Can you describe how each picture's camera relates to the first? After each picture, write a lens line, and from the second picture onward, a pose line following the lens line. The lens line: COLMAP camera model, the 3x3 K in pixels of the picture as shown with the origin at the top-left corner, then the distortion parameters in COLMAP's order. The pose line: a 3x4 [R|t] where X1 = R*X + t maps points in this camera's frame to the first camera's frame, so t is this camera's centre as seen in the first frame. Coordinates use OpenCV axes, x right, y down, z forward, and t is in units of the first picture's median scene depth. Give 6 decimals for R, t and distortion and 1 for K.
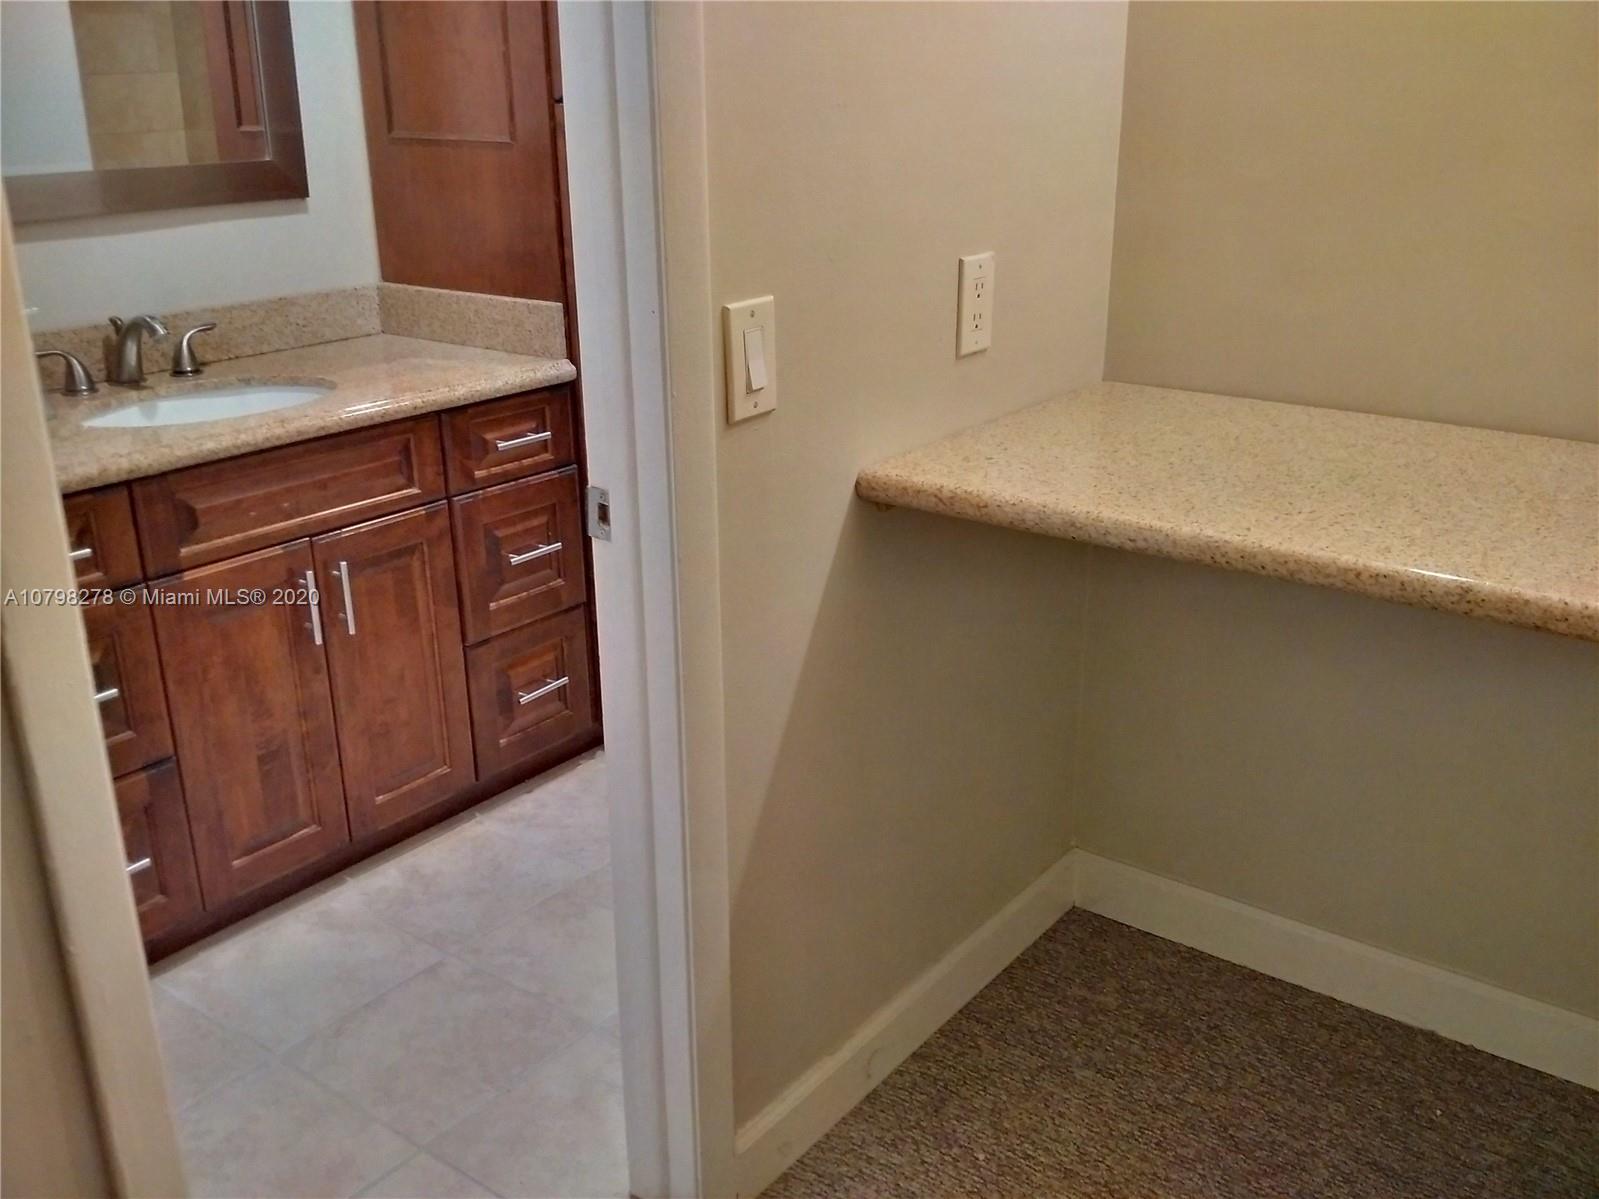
lens RADIAL K [[1470.0, 0, 771.2], [0, 1470.0, 601.7], [0, 0, 1]] dist [0.170594, -0.433589]
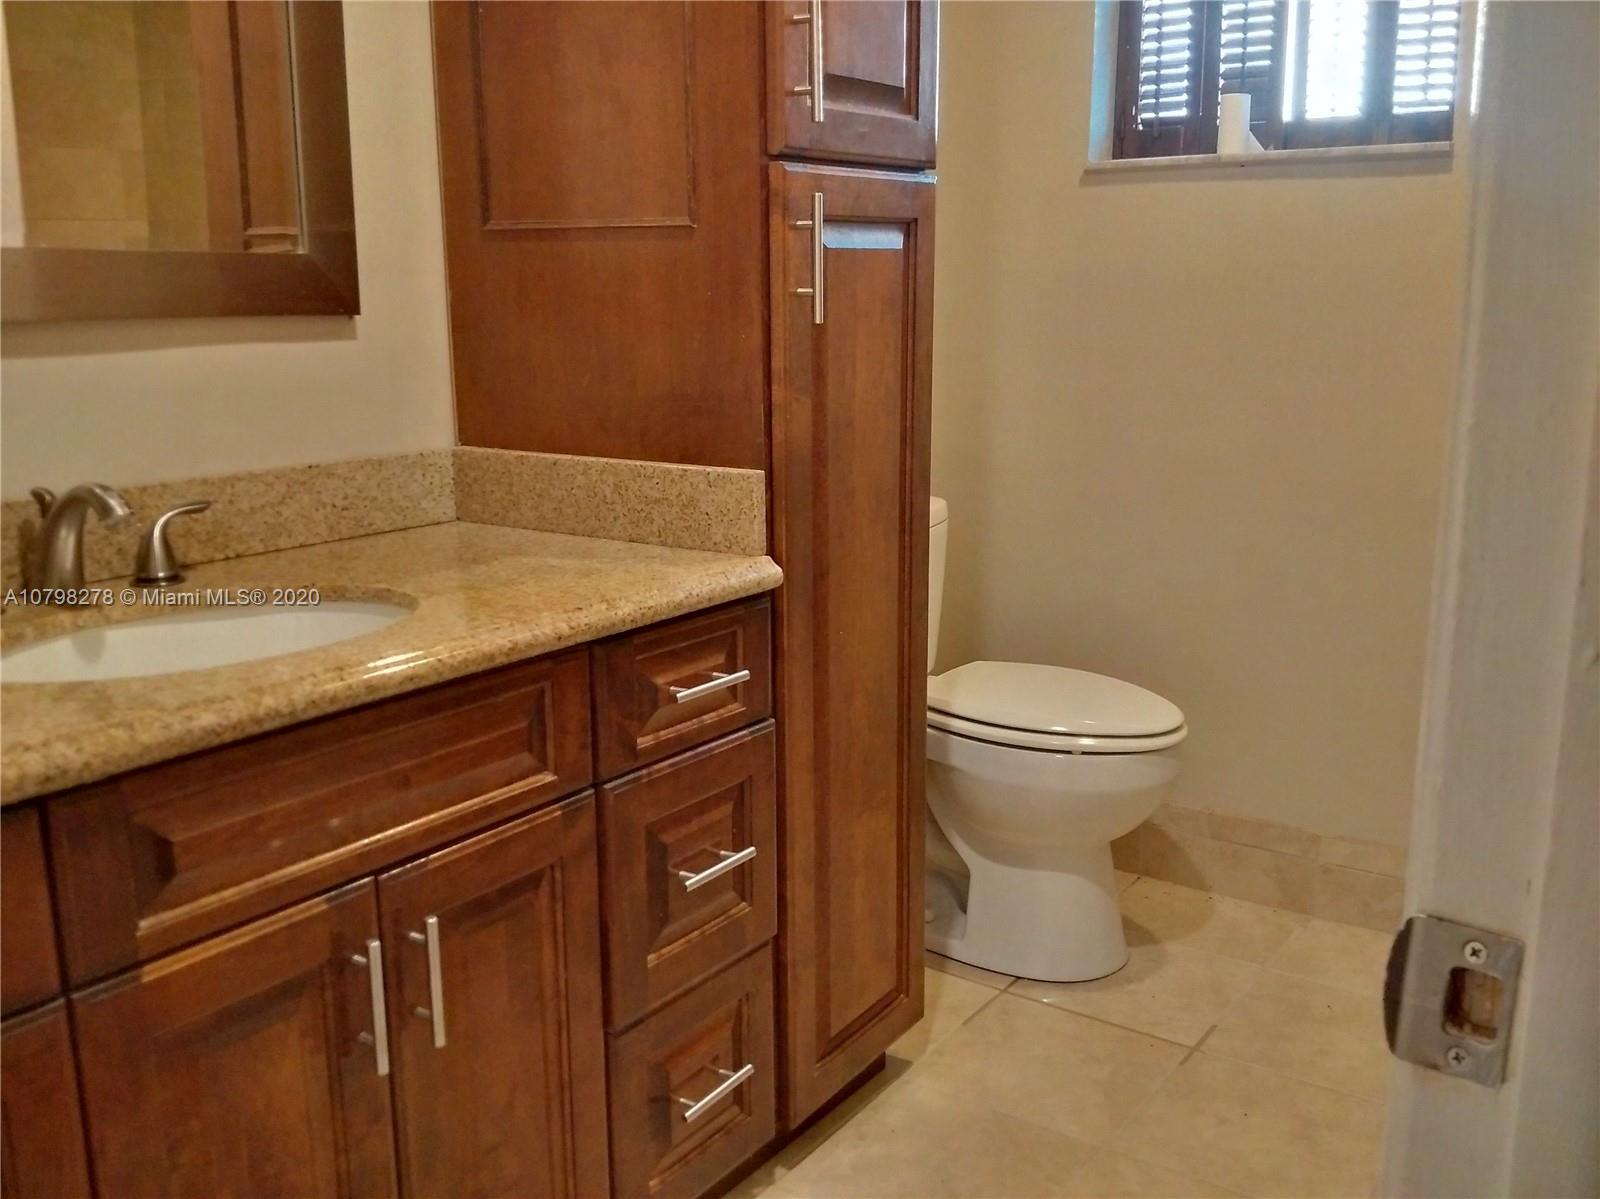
lens RADIAL K [[1466.4, 0, 809.5], [0, 1466.4, 608.4], [0, 0, 1]] dist [0.161582, -0.428223]
pose [[0.998353, -0.002662, 0.057304, -0.166339], [0.010236, 0.991157, -0.132299, -0.061310], [-0.056445, 0.132667, 0.989552, 0.400202]]
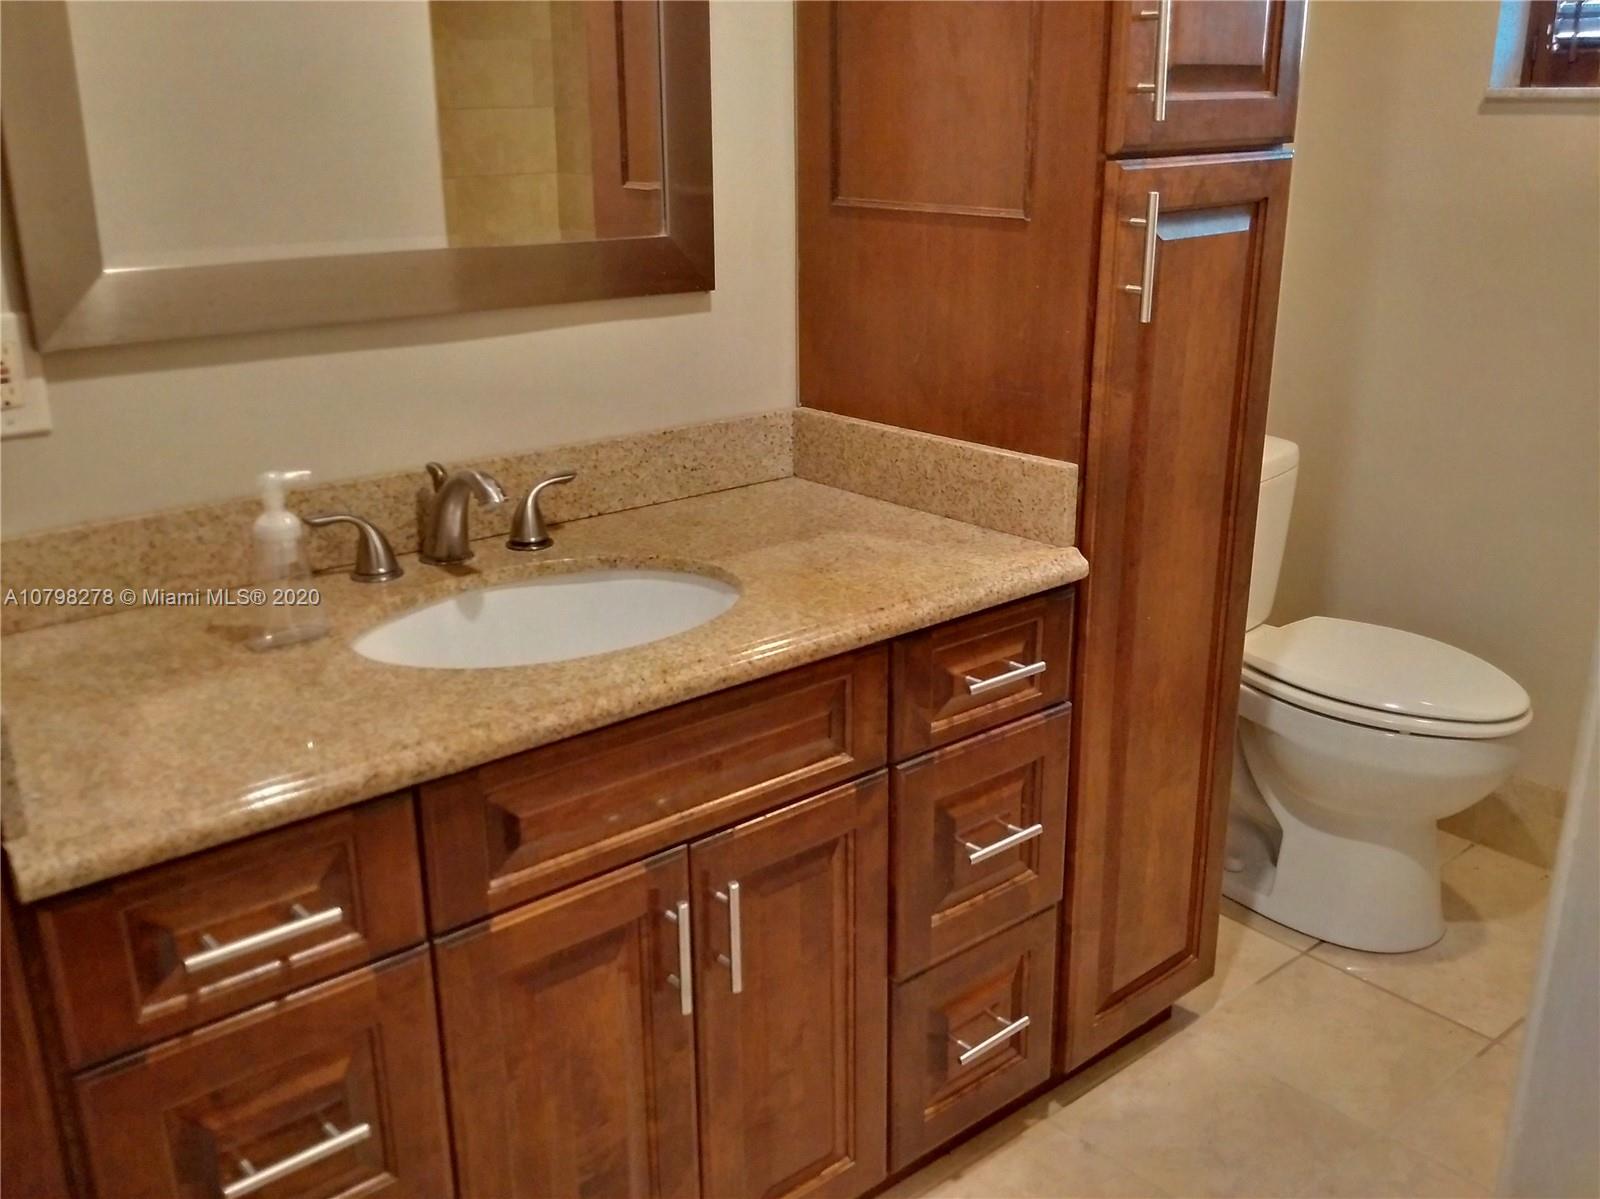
lens RADIAL K [[1466.4, 0, 809.5], [0, 1466.4, 608.4], [0, 0, 1]] dist [0.161582, -0.428223]
pose [[0.980163, 0.072977, -0.184271, -0.139547], [-0.076856, 0.996944, -0.013985, -0.126650], [0.182687, 0.027870, 0.982776, 0.362317]]
